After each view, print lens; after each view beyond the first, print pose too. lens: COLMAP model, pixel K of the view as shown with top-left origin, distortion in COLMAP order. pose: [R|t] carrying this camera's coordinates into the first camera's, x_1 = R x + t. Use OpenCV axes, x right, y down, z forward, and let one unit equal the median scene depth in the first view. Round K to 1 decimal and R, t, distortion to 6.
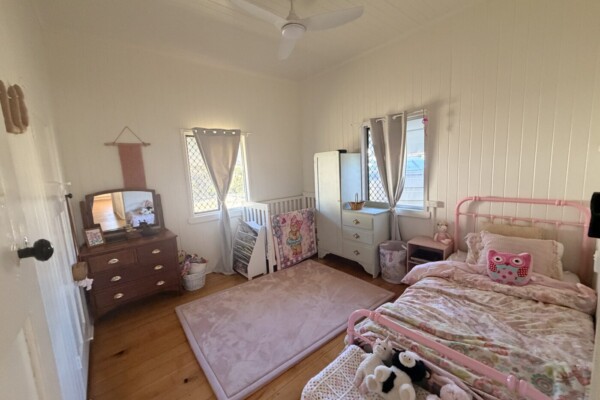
lens RADIAL K [[238.1, 0, 300.0], [0, 238.1, 200.0], [0, 0, 1]] dist [0.000428, 0.000007]
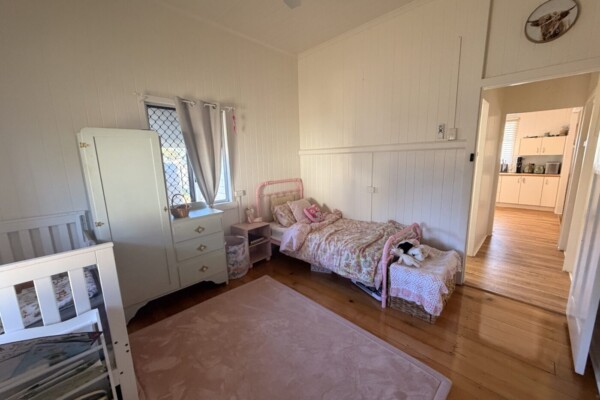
lens RADIAL K [[238.1, 0, 300.0], [0, 238.1, 200.0], [0, 0, 1]] dist [0.000428, 0.000007]
pose [[-0.107574, -0.118821, 0.987071, -0.612444], [0.157620, 0.978237, 0.134936, -0.061778], [-0.981623, 0.170098, -0.086504, 0.831660]]
